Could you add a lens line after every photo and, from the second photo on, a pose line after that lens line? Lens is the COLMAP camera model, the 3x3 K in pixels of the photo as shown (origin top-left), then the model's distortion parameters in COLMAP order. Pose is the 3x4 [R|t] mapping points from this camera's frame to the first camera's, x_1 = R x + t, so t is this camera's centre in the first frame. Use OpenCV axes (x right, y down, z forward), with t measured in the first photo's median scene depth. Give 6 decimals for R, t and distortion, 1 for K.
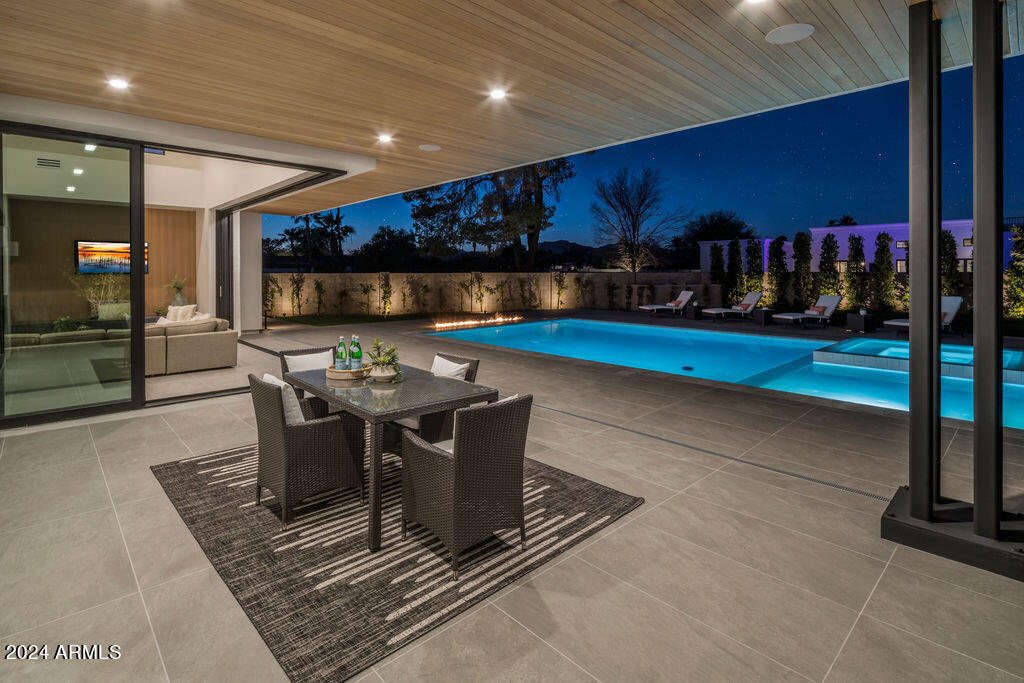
lens RADIAL K [[492.2, 0, 532.7], [0, 492.2, 271.5], [0, 0, 1]] dist [-0.000084, 0.000186]
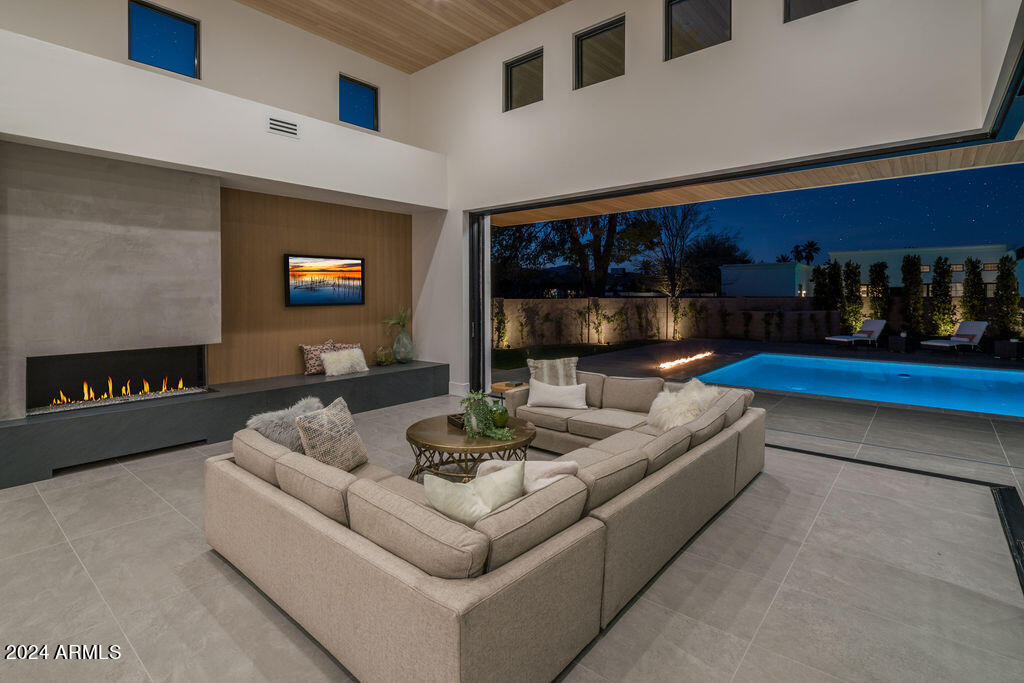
lens RADIAL K [[501.8, 0, 512.6], [0, 501.8, 294.5], [0, 0, 1]] dist [-0.001023, 0.000035]
pose [[0.995229, -0.000472, 0.097565, -0.331895], [0.000586, 0.999999, -0.001136, -0.002647], [-0.097565, 0.001188, 0.995228, 0.138752]]
